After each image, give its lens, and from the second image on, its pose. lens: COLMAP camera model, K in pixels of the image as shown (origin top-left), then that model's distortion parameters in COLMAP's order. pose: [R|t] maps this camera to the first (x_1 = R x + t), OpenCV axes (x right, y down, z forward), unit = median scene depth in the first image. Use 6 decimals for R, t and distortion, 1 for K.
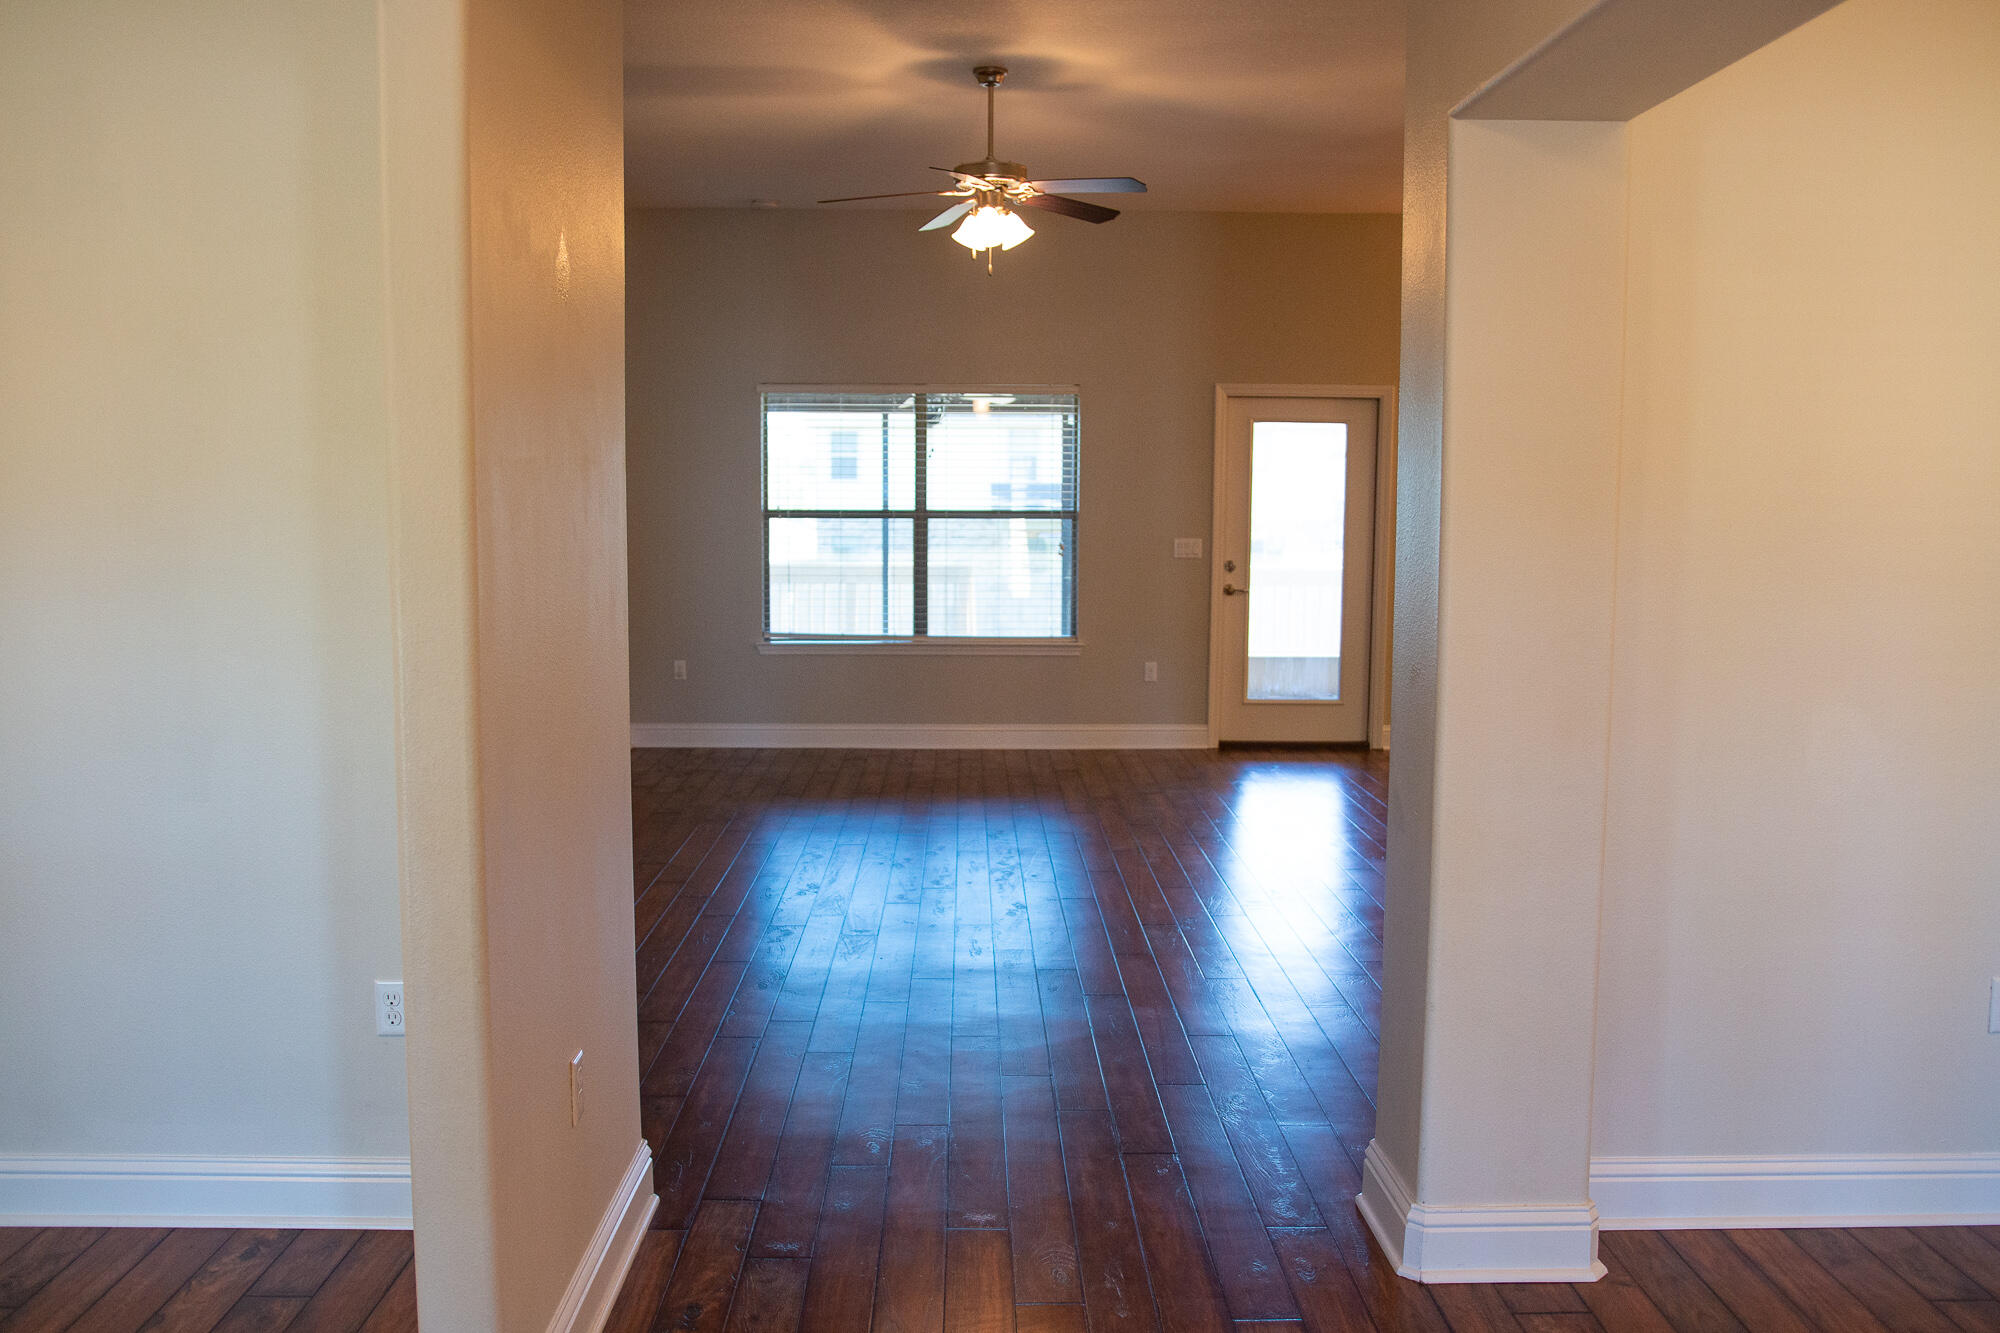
lens RADIAL K [[1707.9, 0, 984.0], [0, 1707.9, 669.4], [0, 0, 1]] dist [-0.092655, 0.075675]
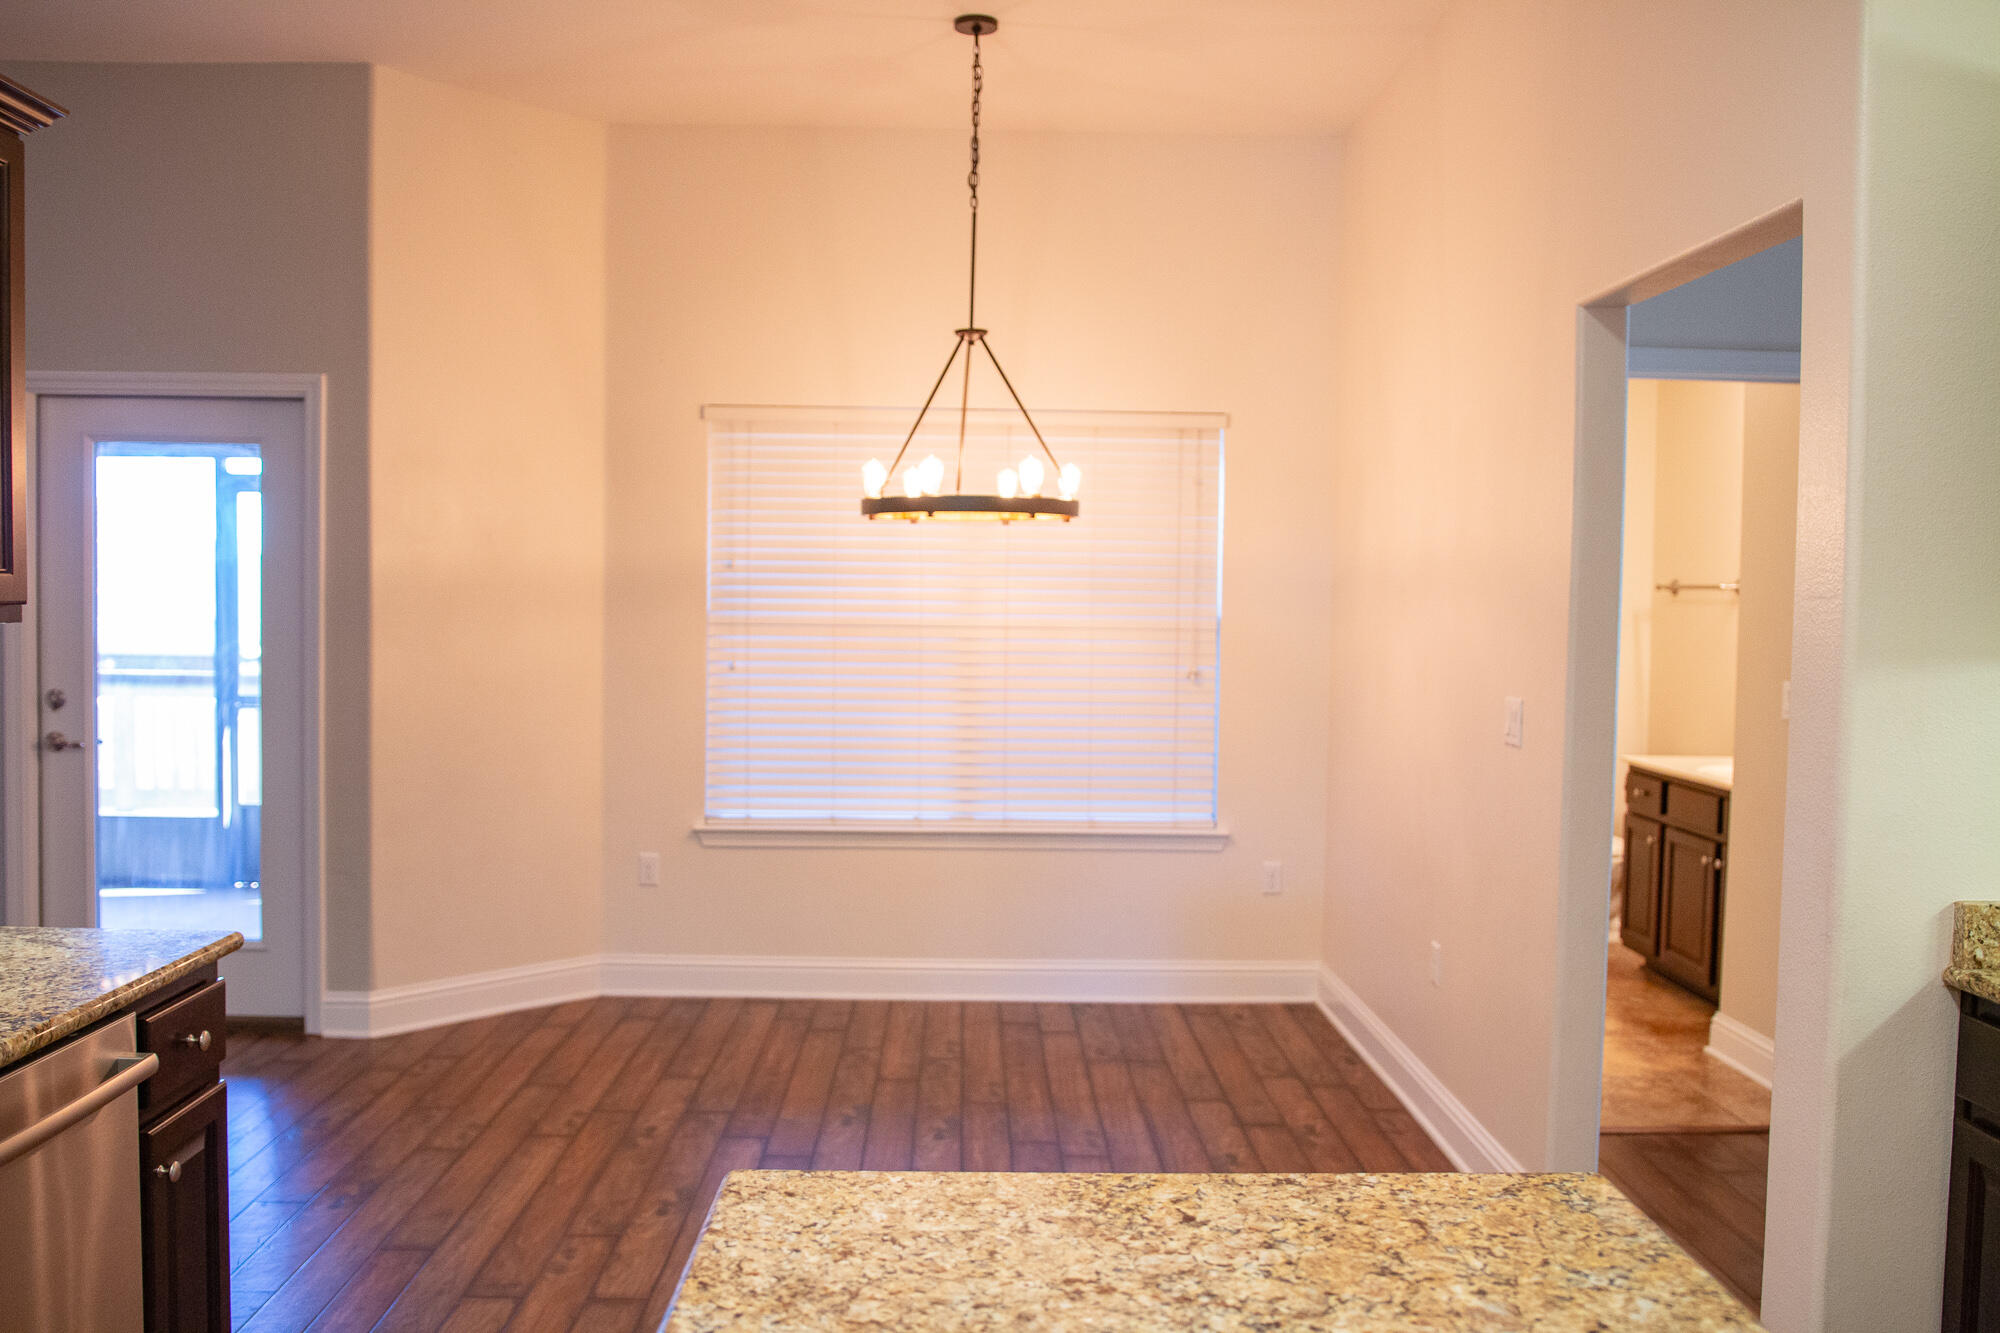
lens RADIAL K [[1657.9, 0, 992.2], [0, 1657.9, 670.0], [0, 0, 1]] dist [-0.090514, 0.072104]
pose [[0.999774, 0.009392, 0.019075, 0.452394], [-0.008208, 0.998090, -0.061223, -0.041346], [-0.019613, 0.061053, 0.997942, 0.478202]]
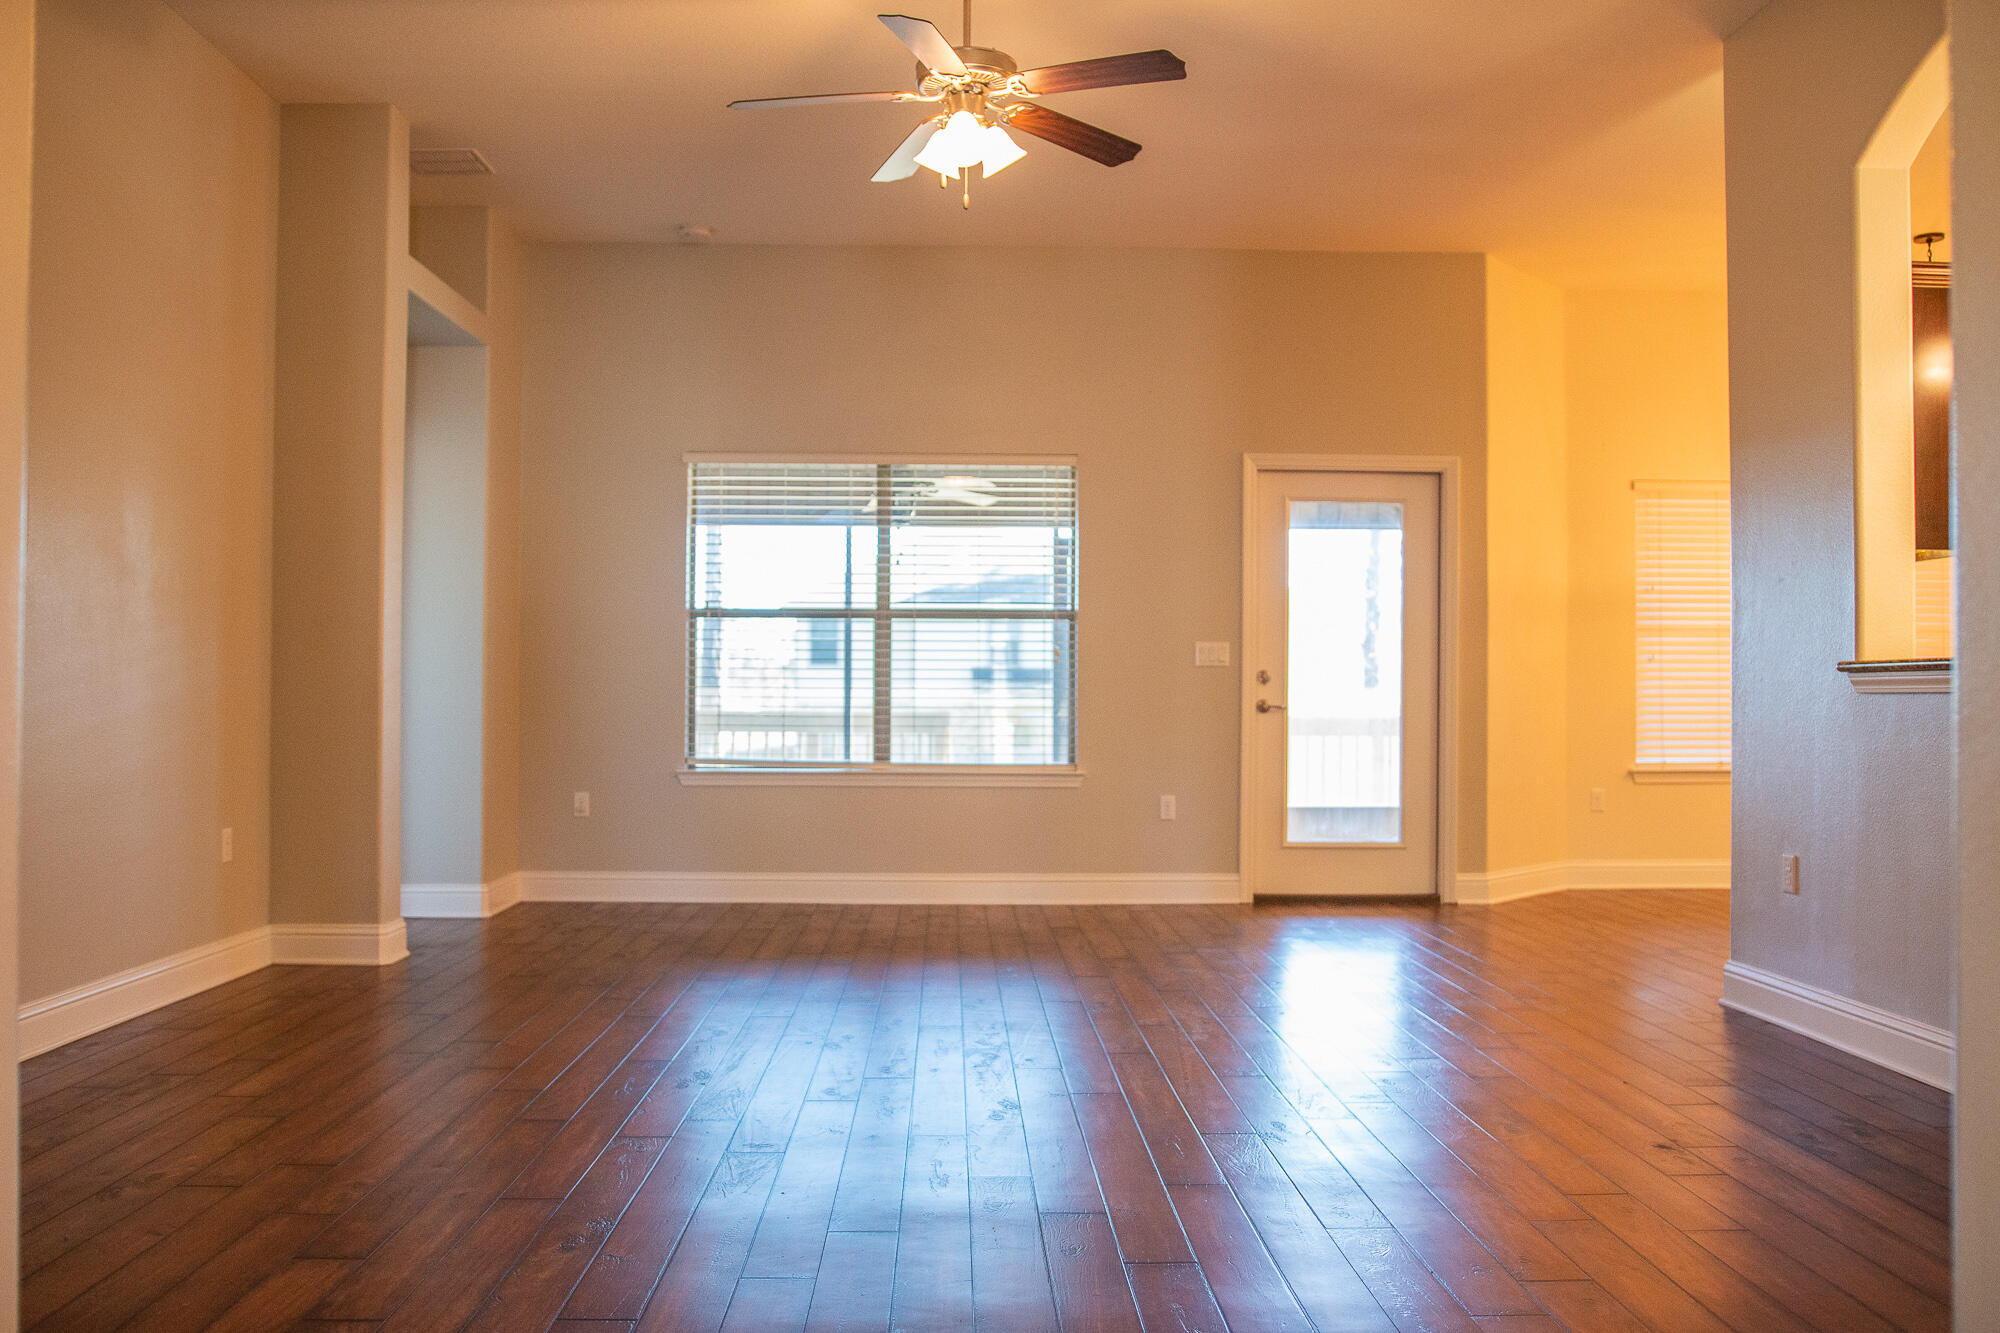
lens RADIAL K [[1657.9, 0, 992.2], [0, 1657.9, 670.0], [0, 0, 1]] dist [-0.090514, 0.072104]
pose [[0.999884, 0.000836, 0.015232, 0.002929], [0.000984, 0.992888, -0.119052, 0.030738], [-0.015223, 0.119053, 0.992771, 0.224276]]
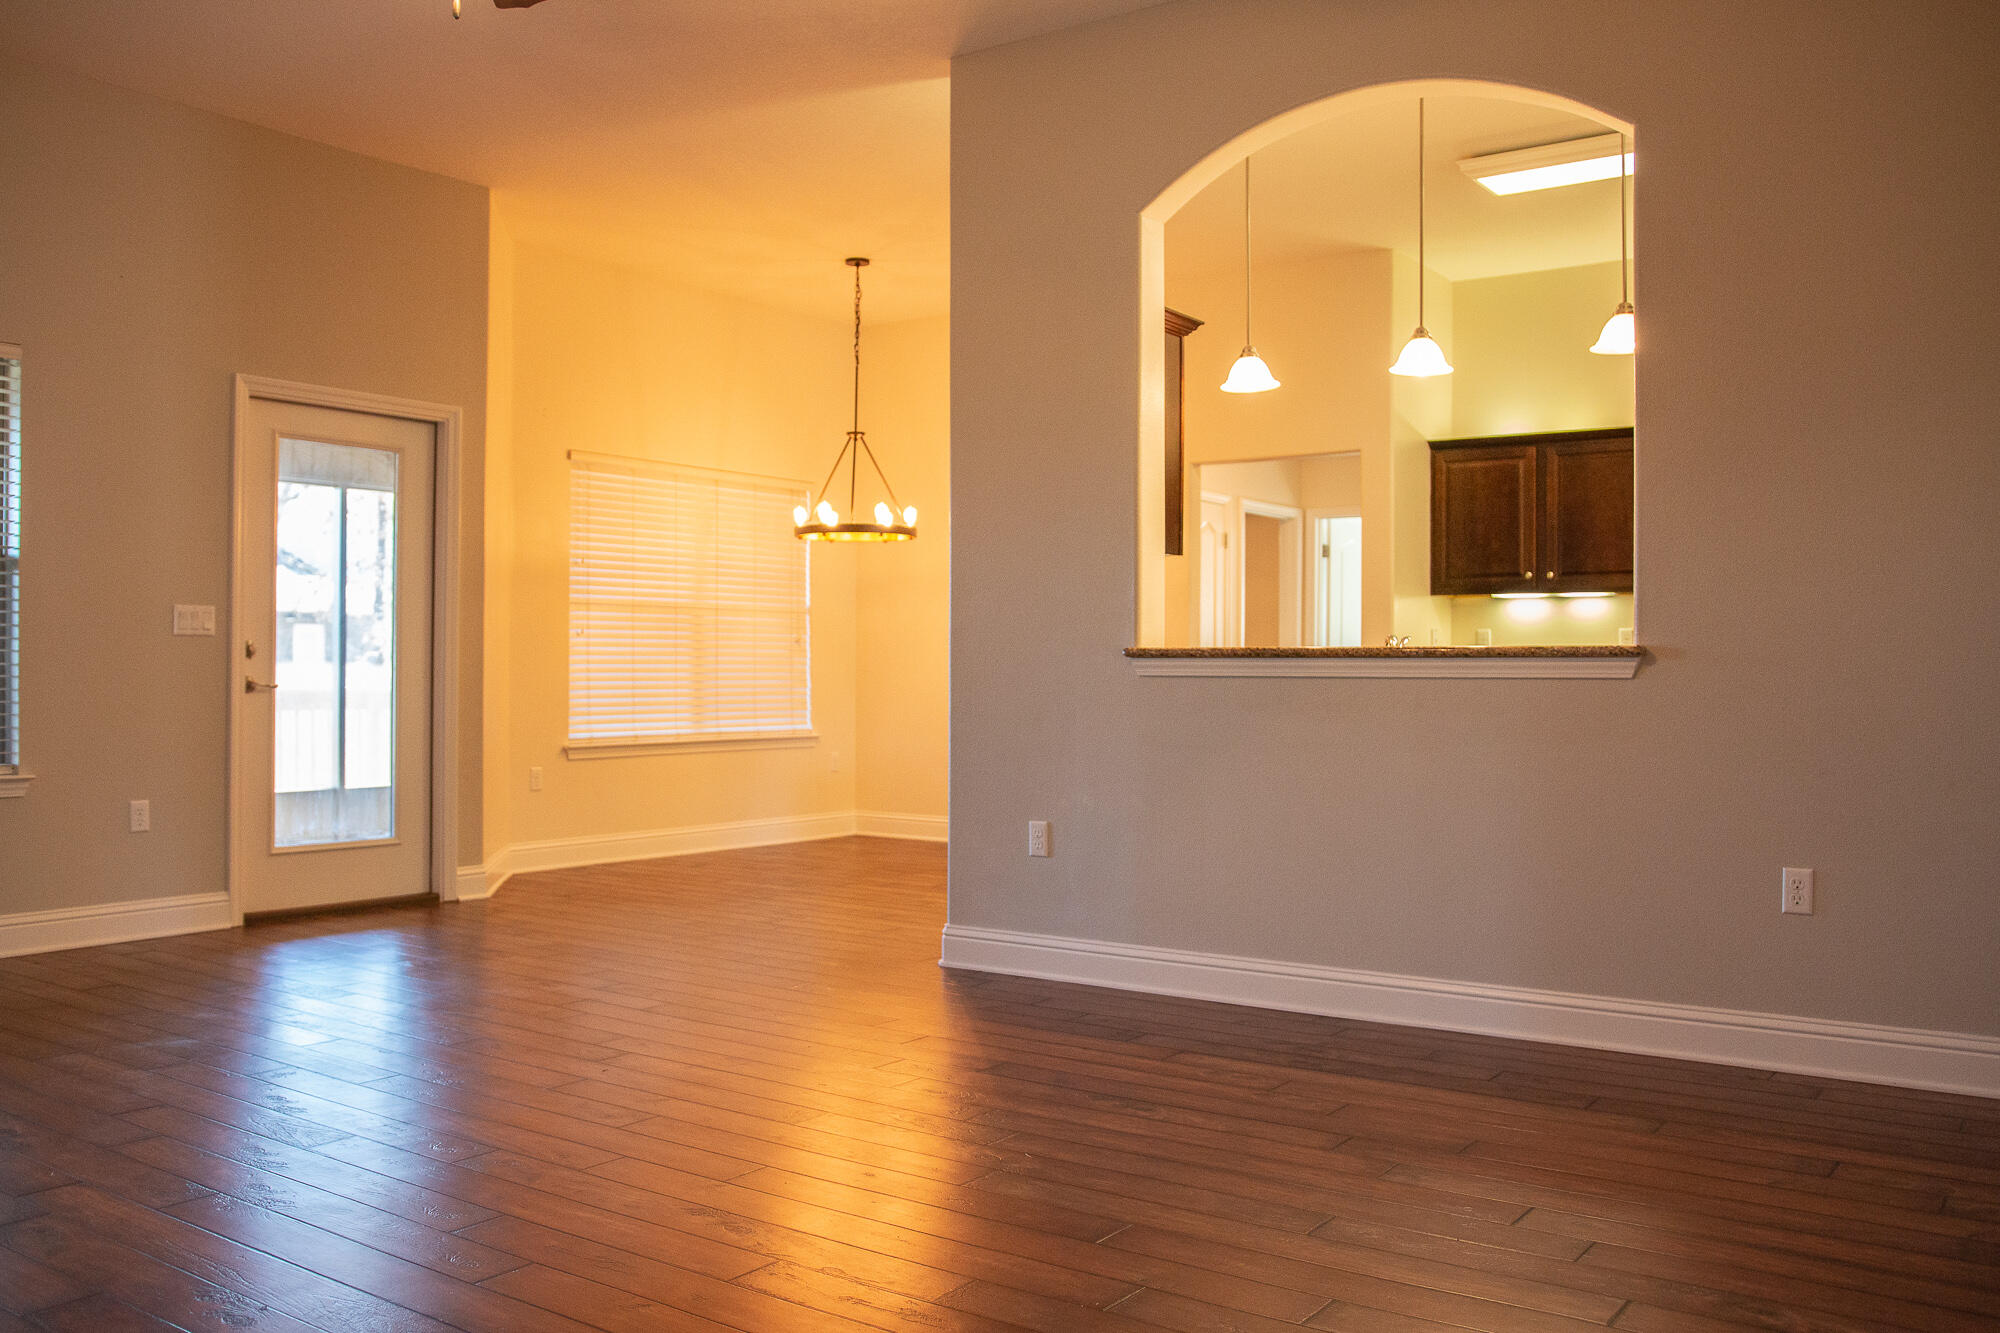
lens RADIAL K [[1657.9, 0, 992.2], [0, 1657.9, 670.0], [0, 0, 1]] dist [-0.090514, 0.072104]
pose [[0.591913, -0.002278, 0.805999, -0.203492], [0.083531, 0.994785, -0.058533, 0.009414], [-0.801662, 0.101972, 0.589016, 0.402971]]
